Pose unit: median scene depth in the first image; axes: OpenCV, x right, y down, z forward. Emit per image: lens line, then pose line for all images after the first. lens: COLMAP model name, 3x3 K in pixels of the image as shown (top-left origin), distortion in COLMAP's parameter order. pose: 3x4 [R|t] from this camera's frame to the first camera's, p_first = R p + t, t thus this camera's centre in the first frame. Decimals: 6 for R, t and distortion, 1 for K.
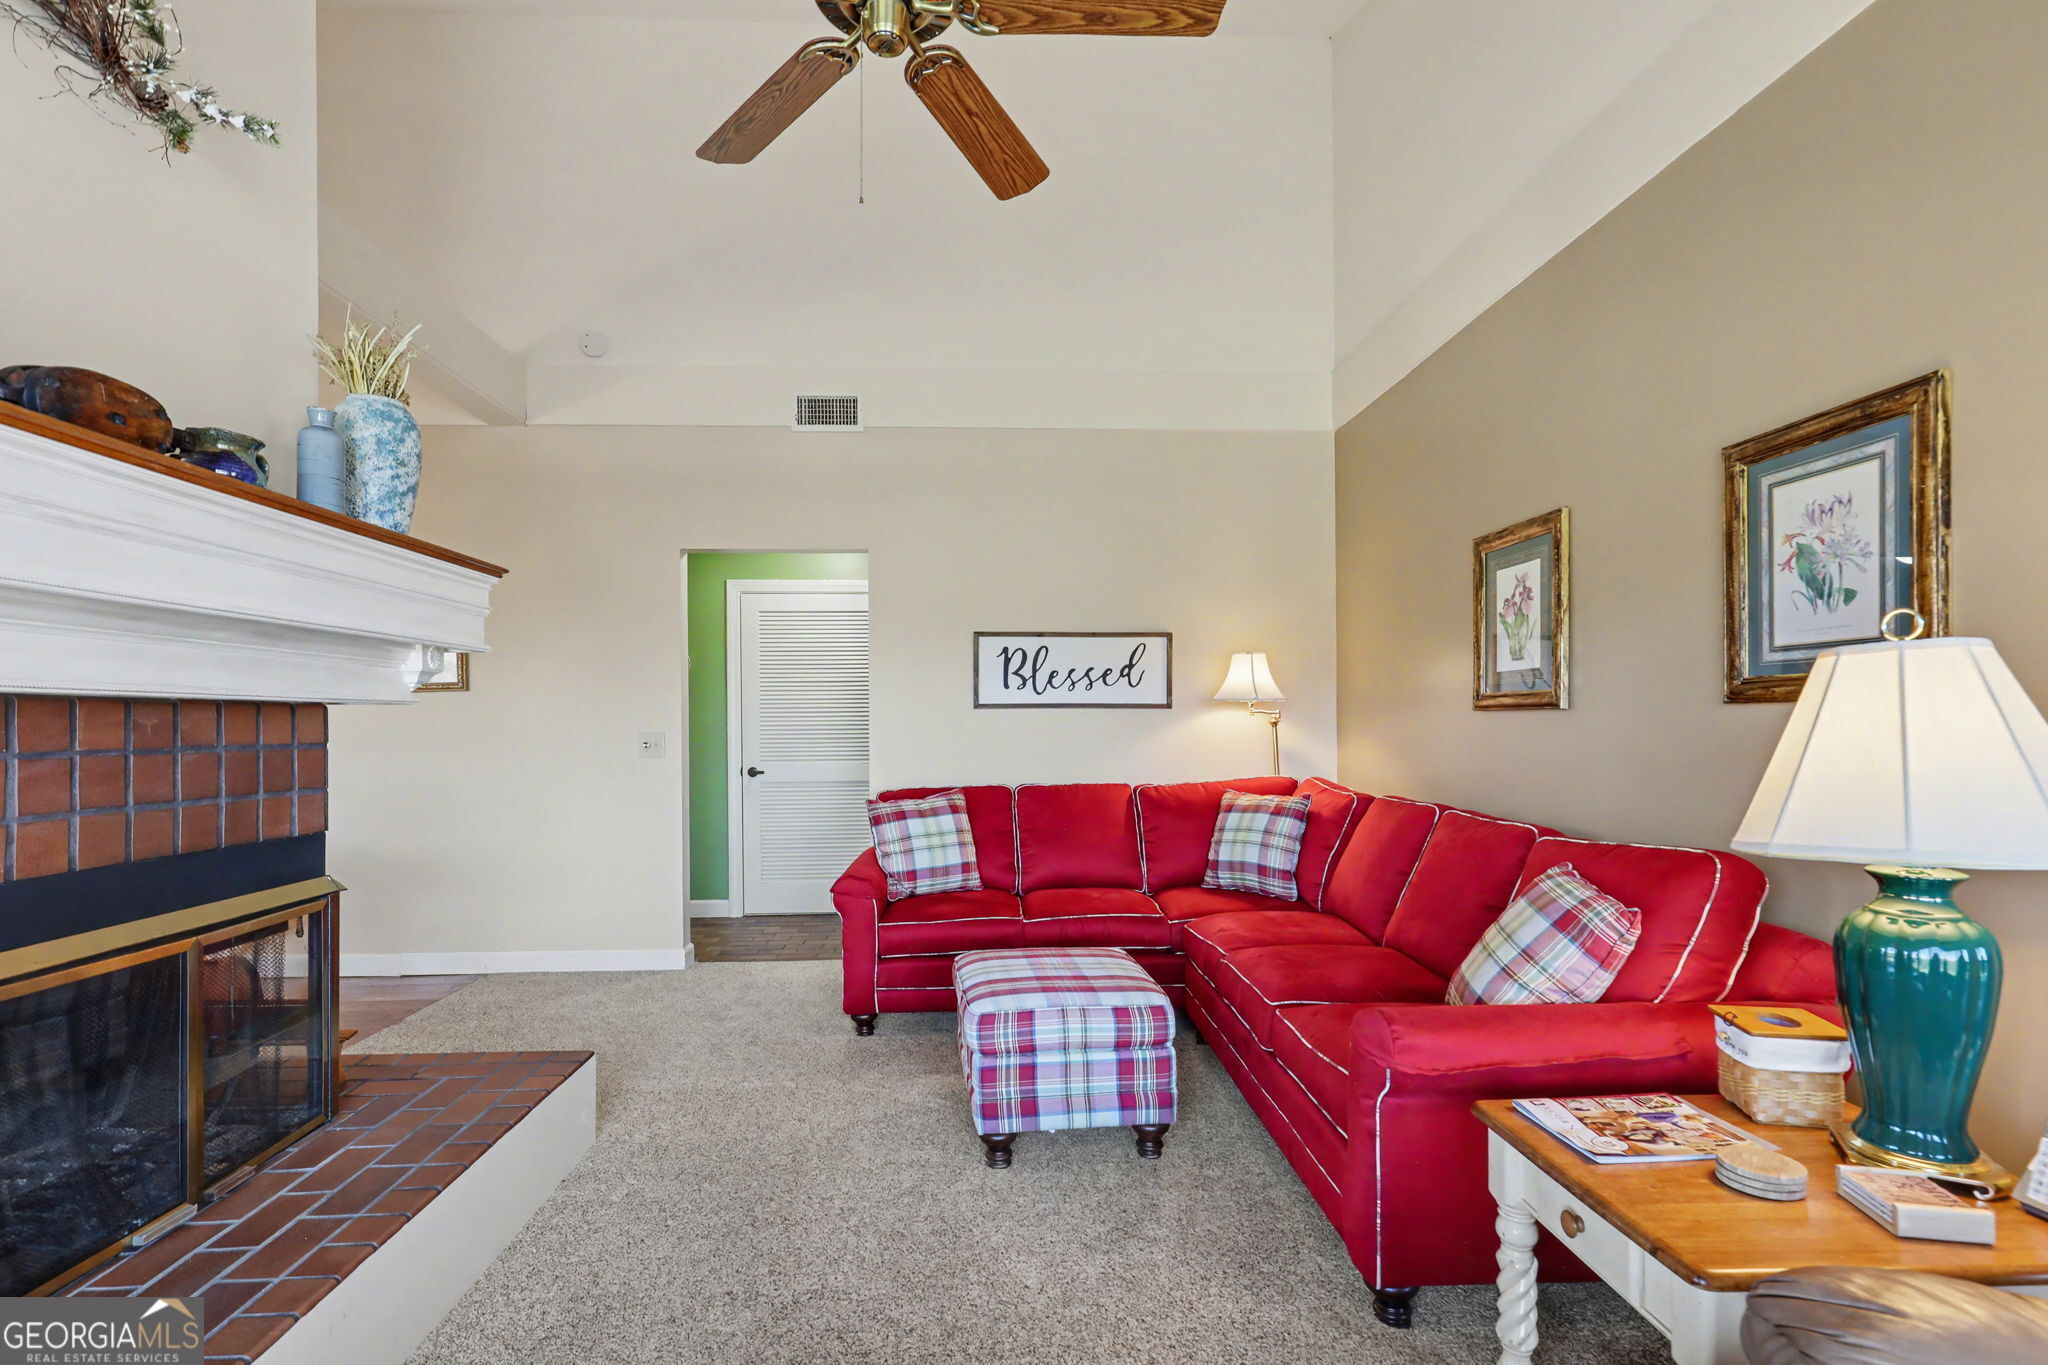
lens RADIAL K [[965.0, 0, 1018.9], [0, 965.0, 724.8], [0, 0, 1]] dist [0.000463, -0.000404]
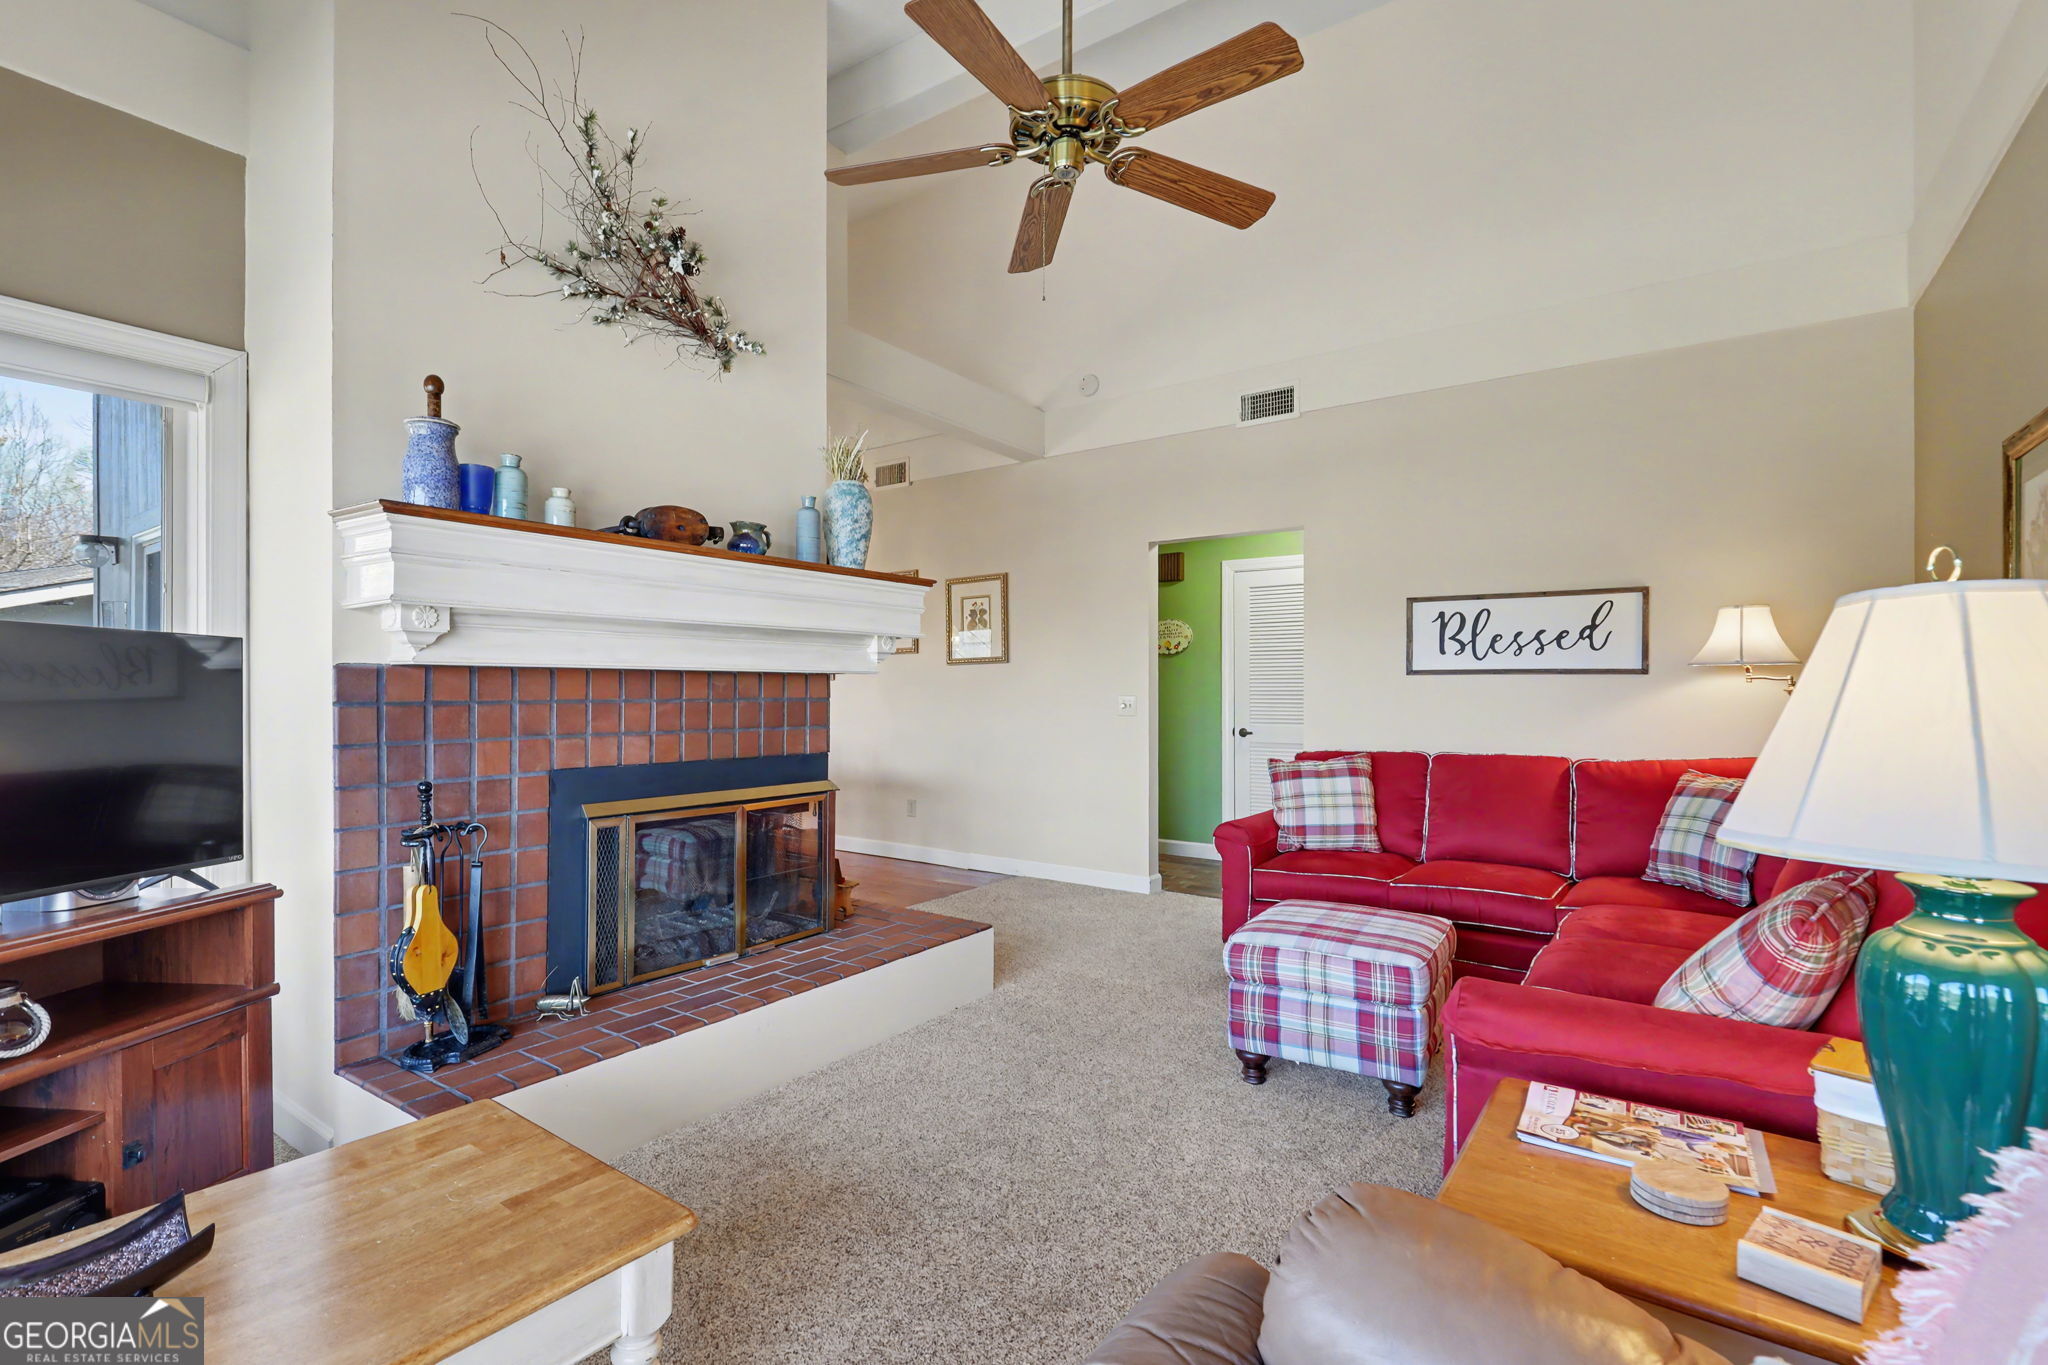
lens RADIAL K [[944.5, 0, 1003.4], [0, 944.5, 689.2], [0, 0, 1]] dist [-0.000972, -0.000651]
pose [[0.778269, 0.006609, -0.627896, 0.443701], [-0.007739, 0.999970, 0.000932, 0.000540], [0.627883, 0.004134, 0.778297, -0.041438]]
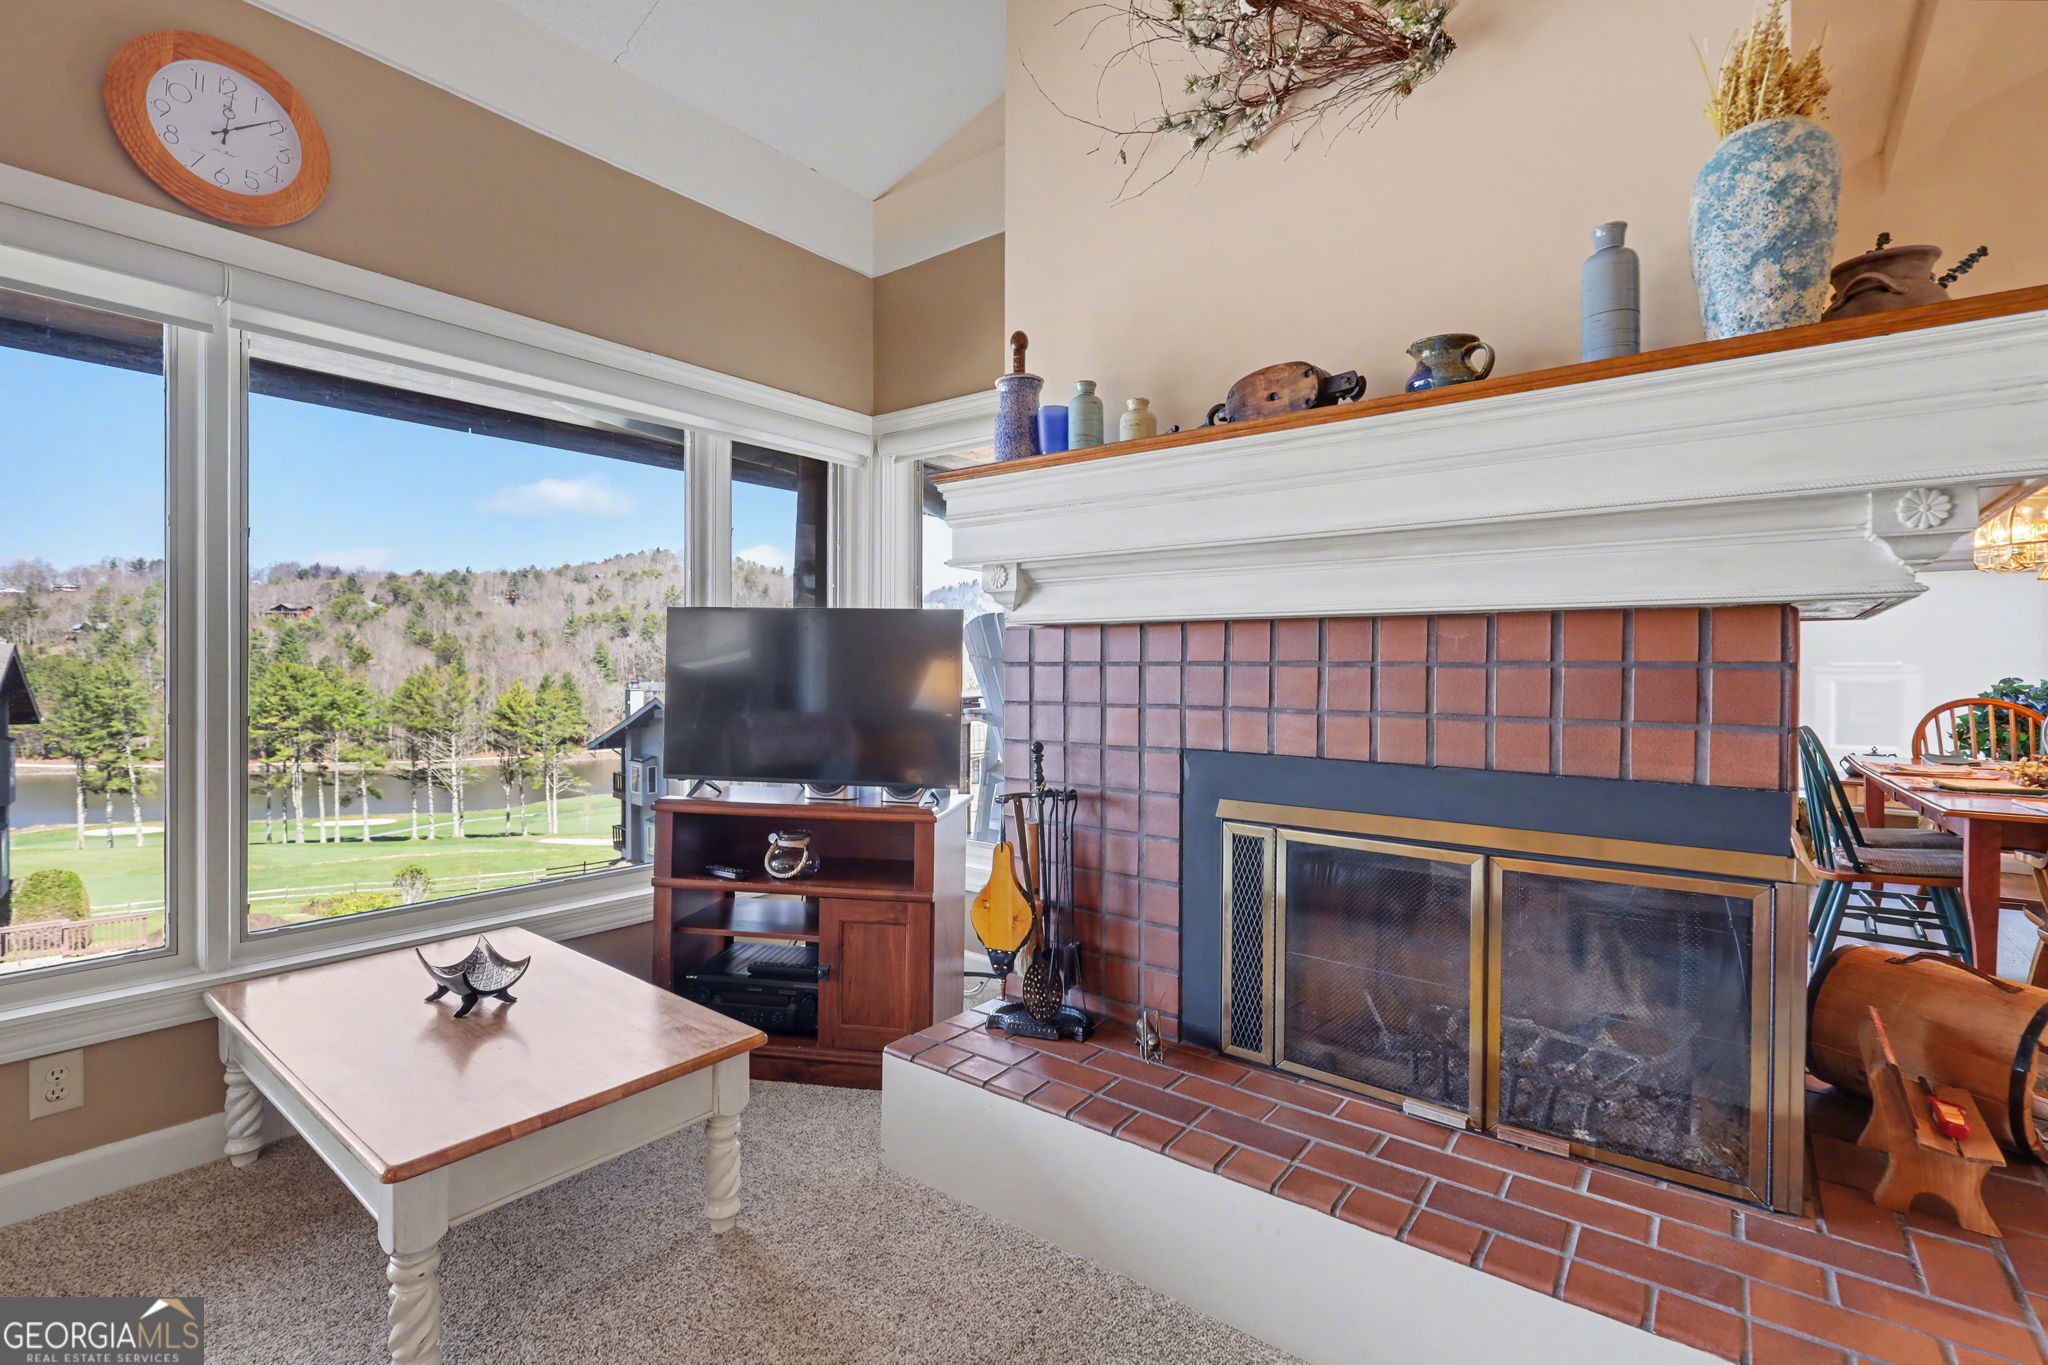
lens RADIAL K [[940.6, 0, 1021.5], [0, 940.6, 672.4], [0, 0, 1]] dist [-0.000787, 0.000746]
pose [[-0.653237, 0.007621, -0.757115, 0.126369], [-0.004978, 0.999885, 0.014359, 0.015849], [0.757137, 0.013149, -0.653124, 0.902372]]
